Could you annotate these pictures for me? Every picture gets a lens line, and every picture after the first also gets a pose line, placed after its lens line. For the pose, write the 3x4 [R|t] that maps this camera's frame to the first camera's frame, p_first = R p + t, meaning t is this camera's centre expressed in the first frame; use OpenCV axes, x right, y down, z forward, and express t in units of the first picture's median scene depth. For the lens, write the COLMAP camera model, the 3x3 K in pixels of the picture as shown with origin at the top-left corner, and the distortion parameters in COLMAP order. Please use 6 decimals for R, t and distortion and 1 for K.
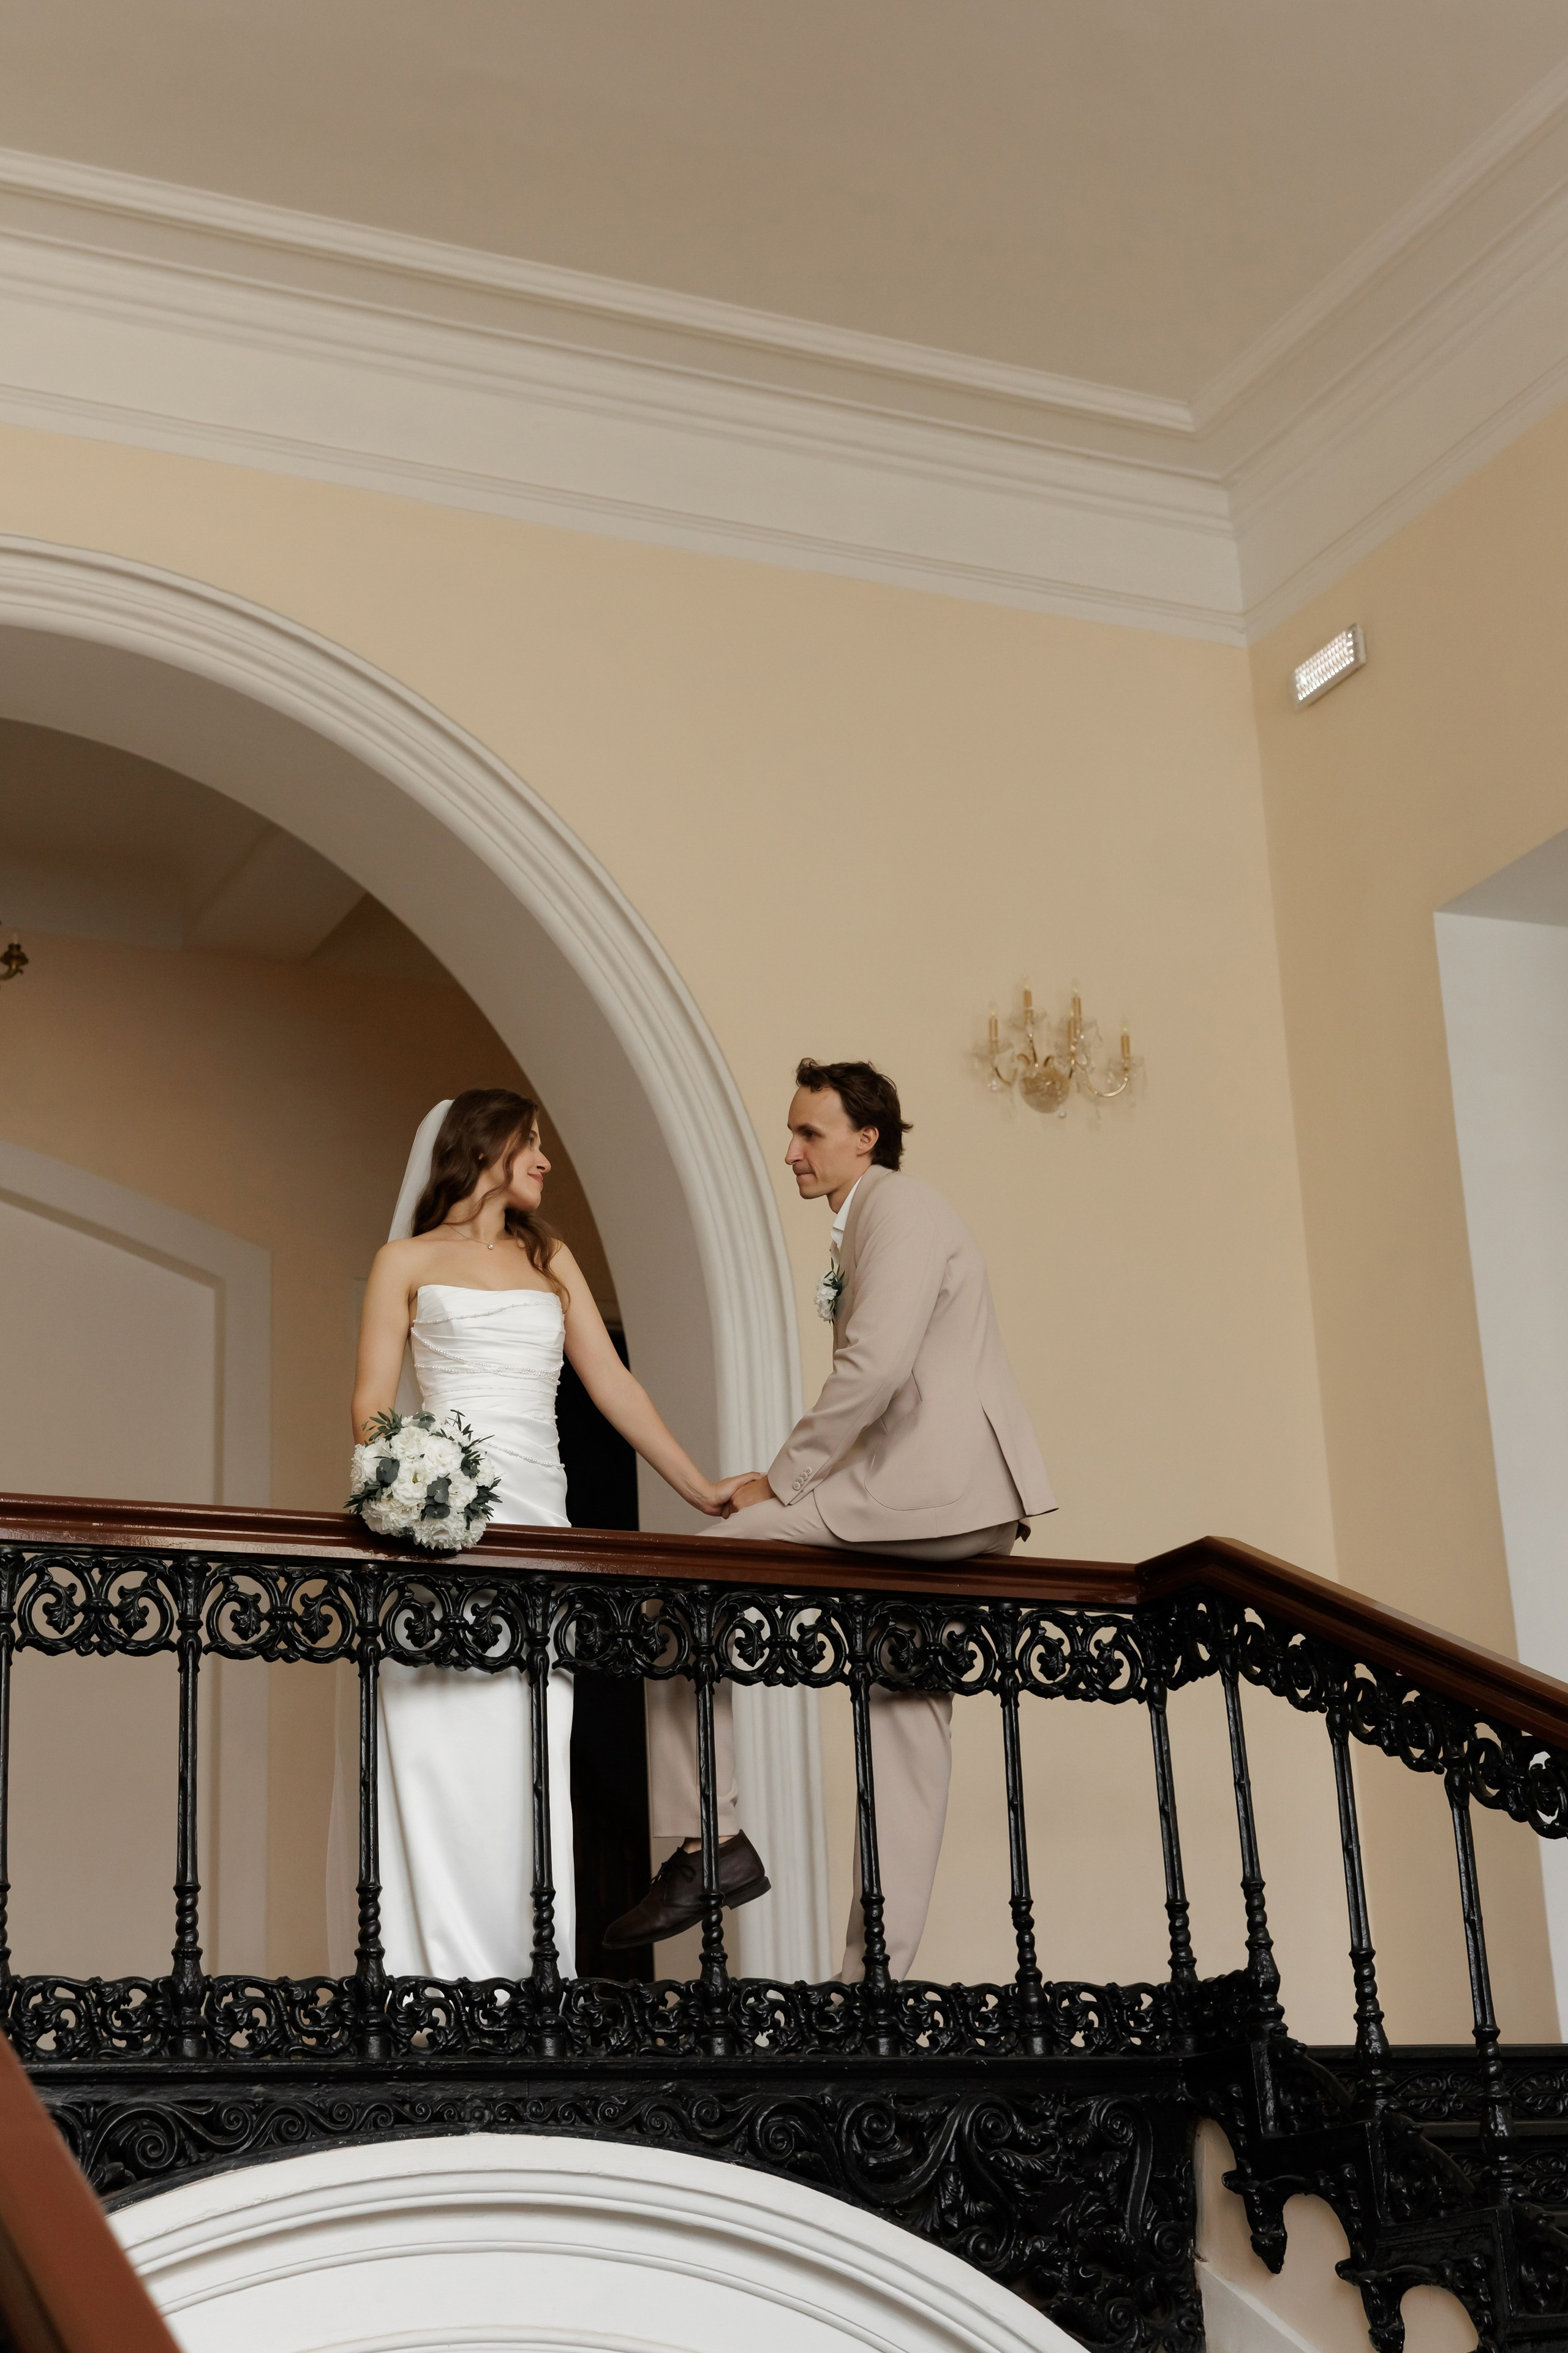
lens RADIAL K [[3483.9, 0, 777.6], [0, 3483.9, 1038.9], [0, 0, 1]] dist [0.005790, -0.029015]
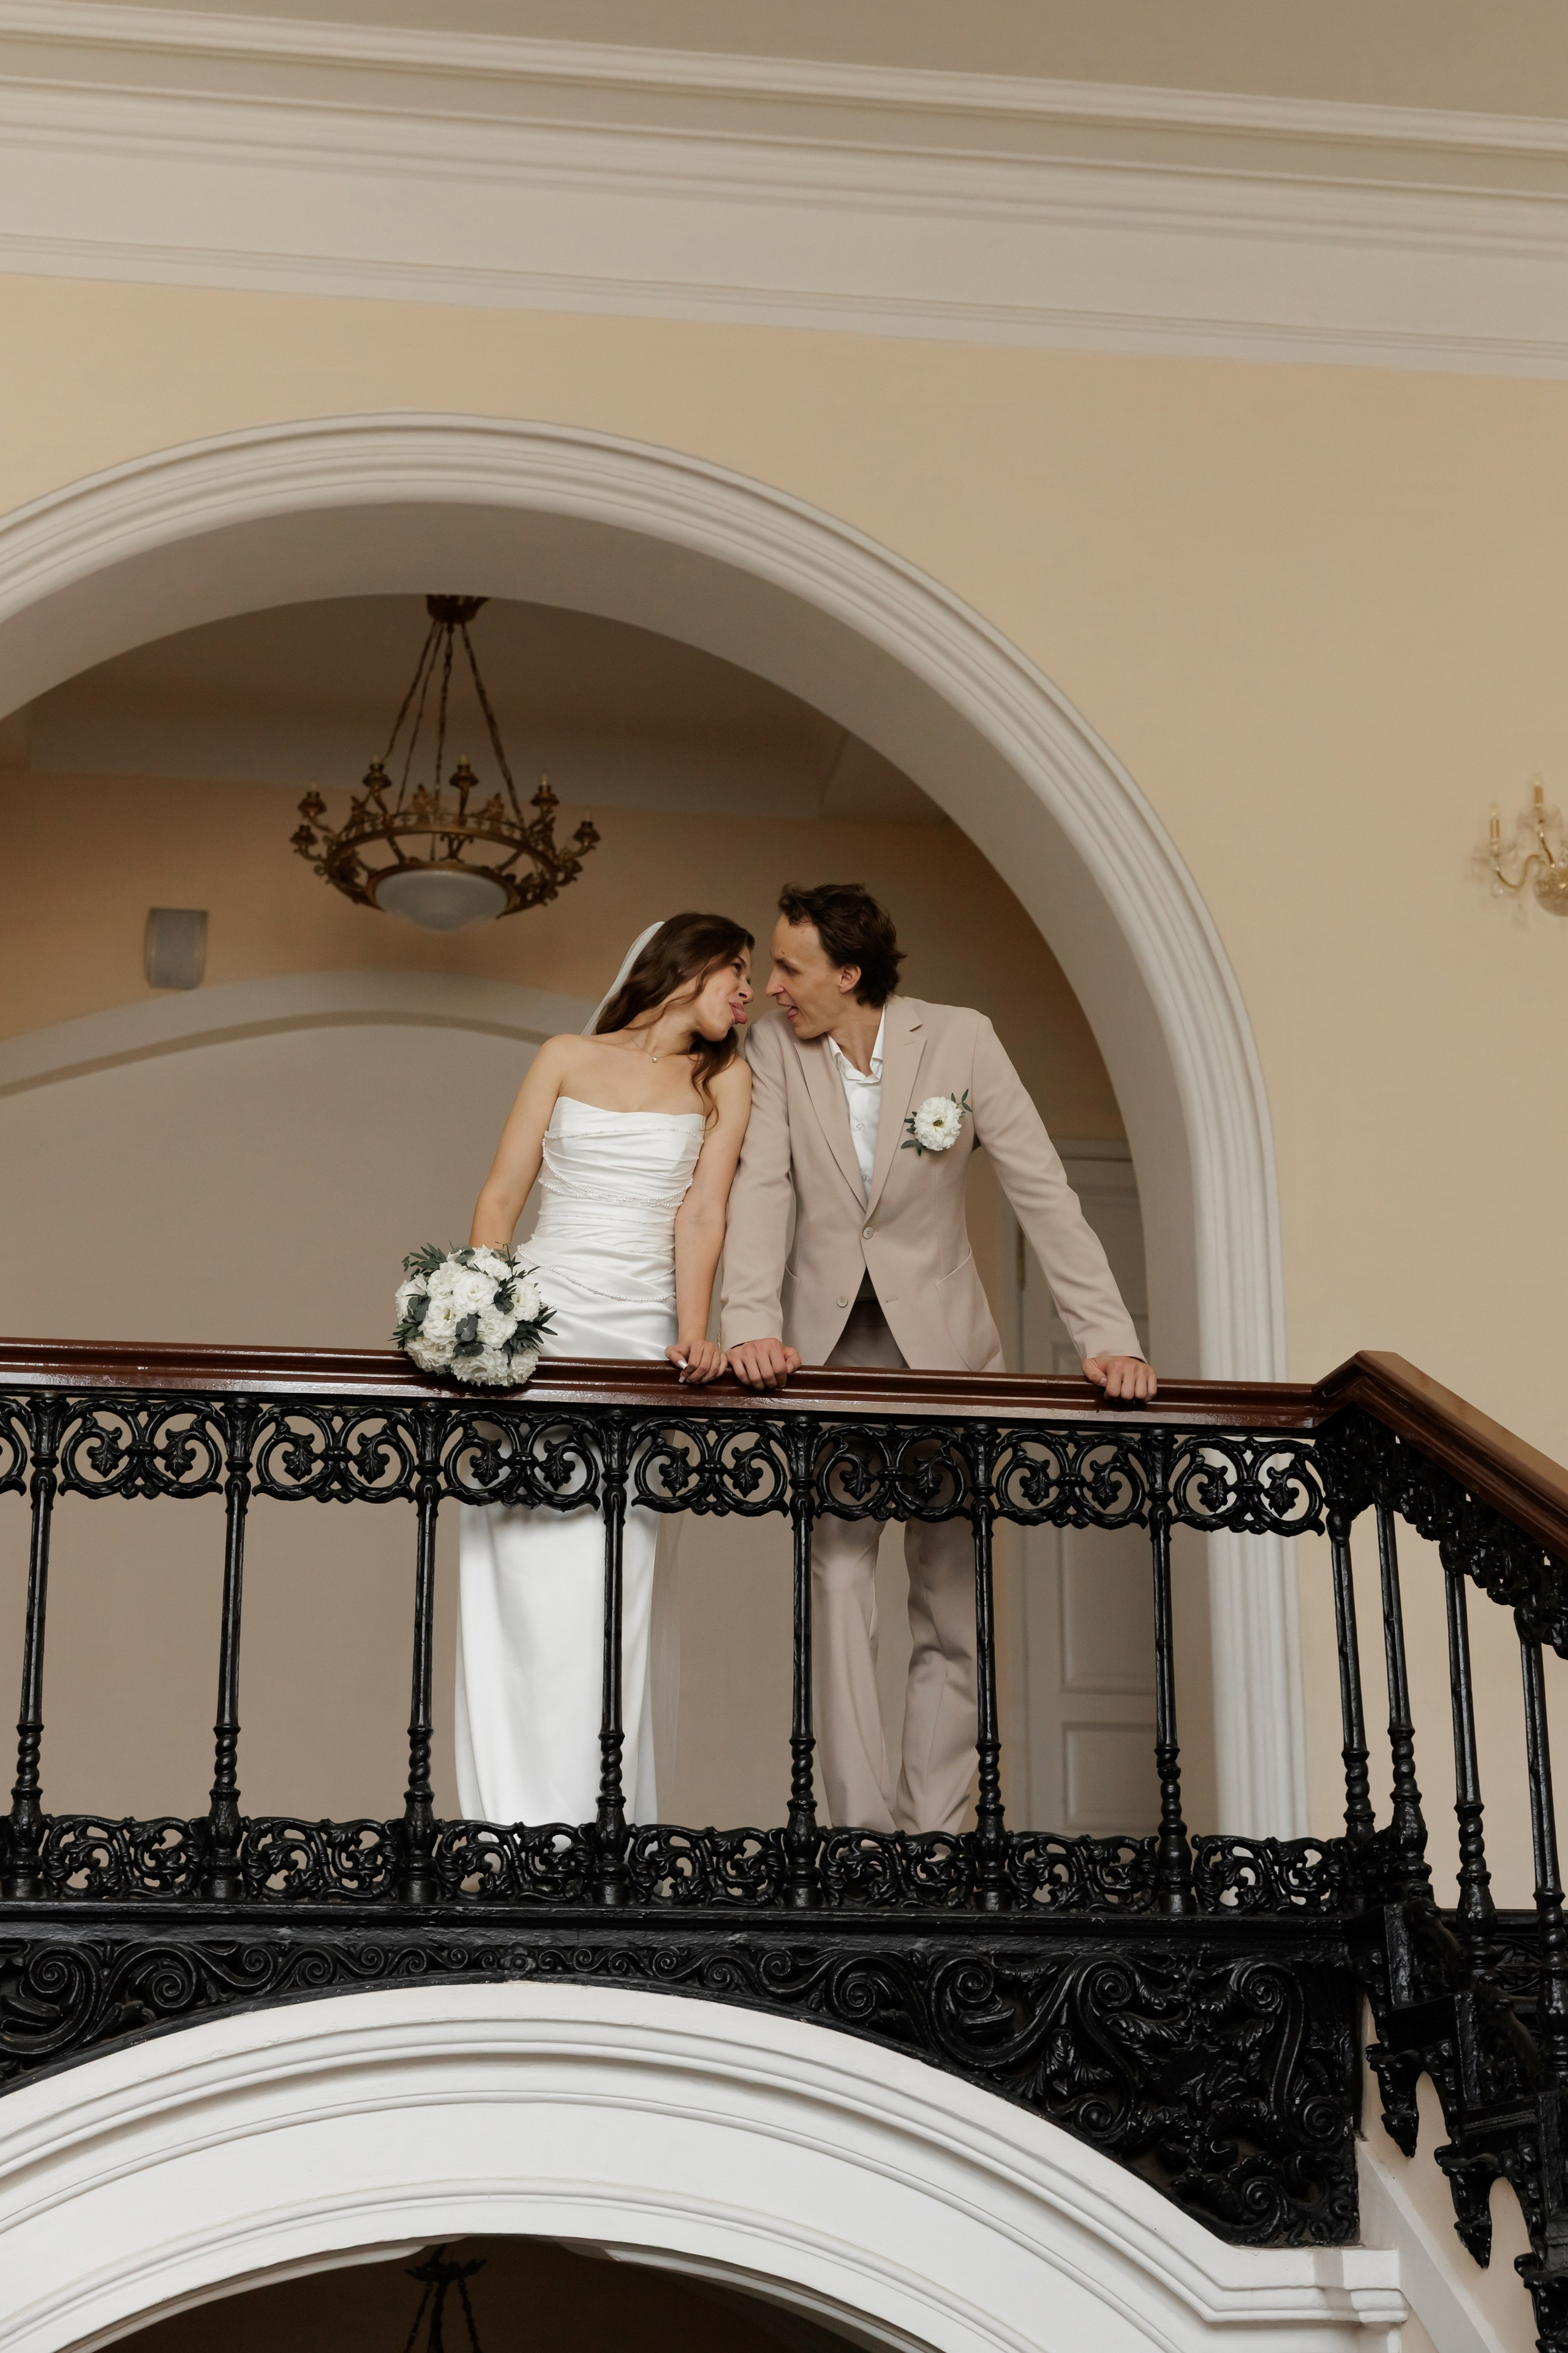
lens RADIAL K [[3409.1, 0, 788.9], [0, 3409.1, 1129.8], [0, 0, 1]] dist [0.001898, 0.045166]
pose [[0.953475, -0.049408, -0.297395, 0.265769], [0.066606, 0.996626, 0.047968, 0.036553], [0.294021, -0.065545, 0.953549, 0.129232]]
